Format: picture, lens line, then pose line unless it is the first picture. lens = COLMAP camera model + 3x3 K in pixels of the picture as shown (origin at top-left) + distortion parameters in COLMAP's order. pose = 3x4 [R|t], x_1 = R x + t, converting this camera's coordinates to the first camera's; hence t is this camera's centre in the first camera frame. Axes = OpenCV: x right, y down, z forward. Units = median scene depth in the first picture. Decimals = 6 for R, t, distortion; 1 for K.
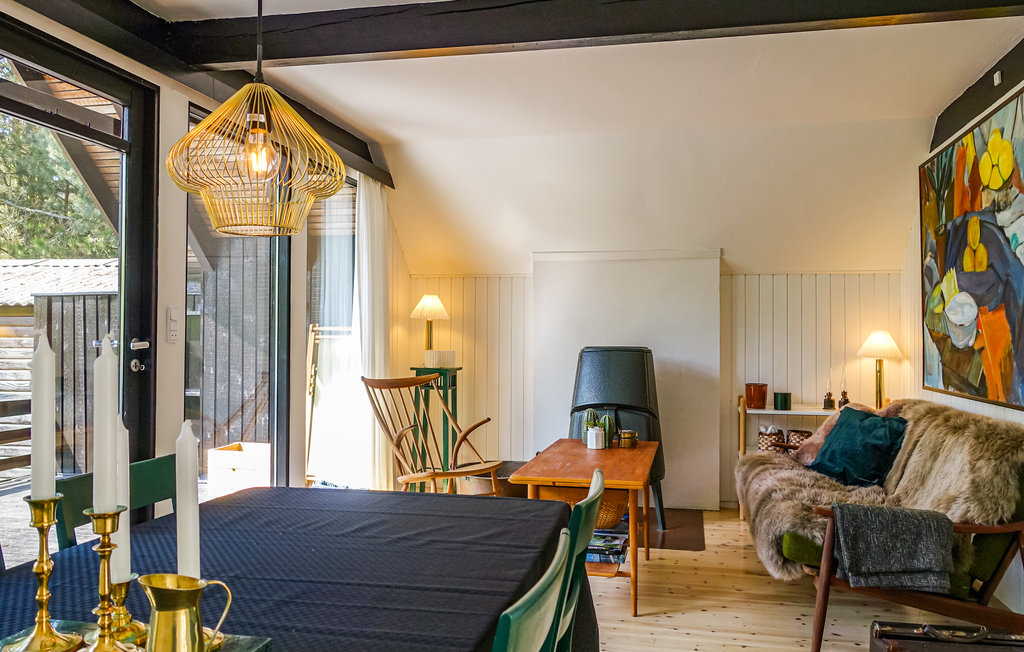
lens RADIAL K [[796.2, 0, 512.0], [0, 796.2, 326.0], [0, 0, 1]] dist [-0.000150, -0.001869]
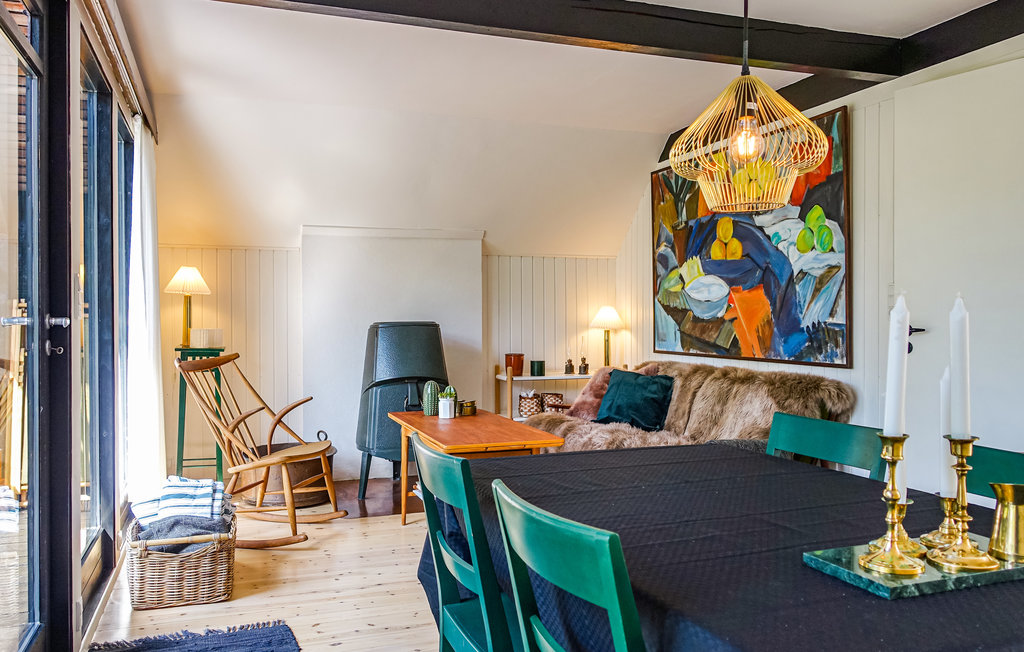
lens RADIAL K [[796.2, 0, 512.0], [0, 796.2, 326.0], [0, 0, 1]] dist [-0.000150, -0.001869]
pose [[0.851038, -0.014021, 0.524917, -0.339533], [0.000410, 0.999661, 0.026037, 0.005146], [-0.525105, -0.021943, 0.850755, 0.062607]]
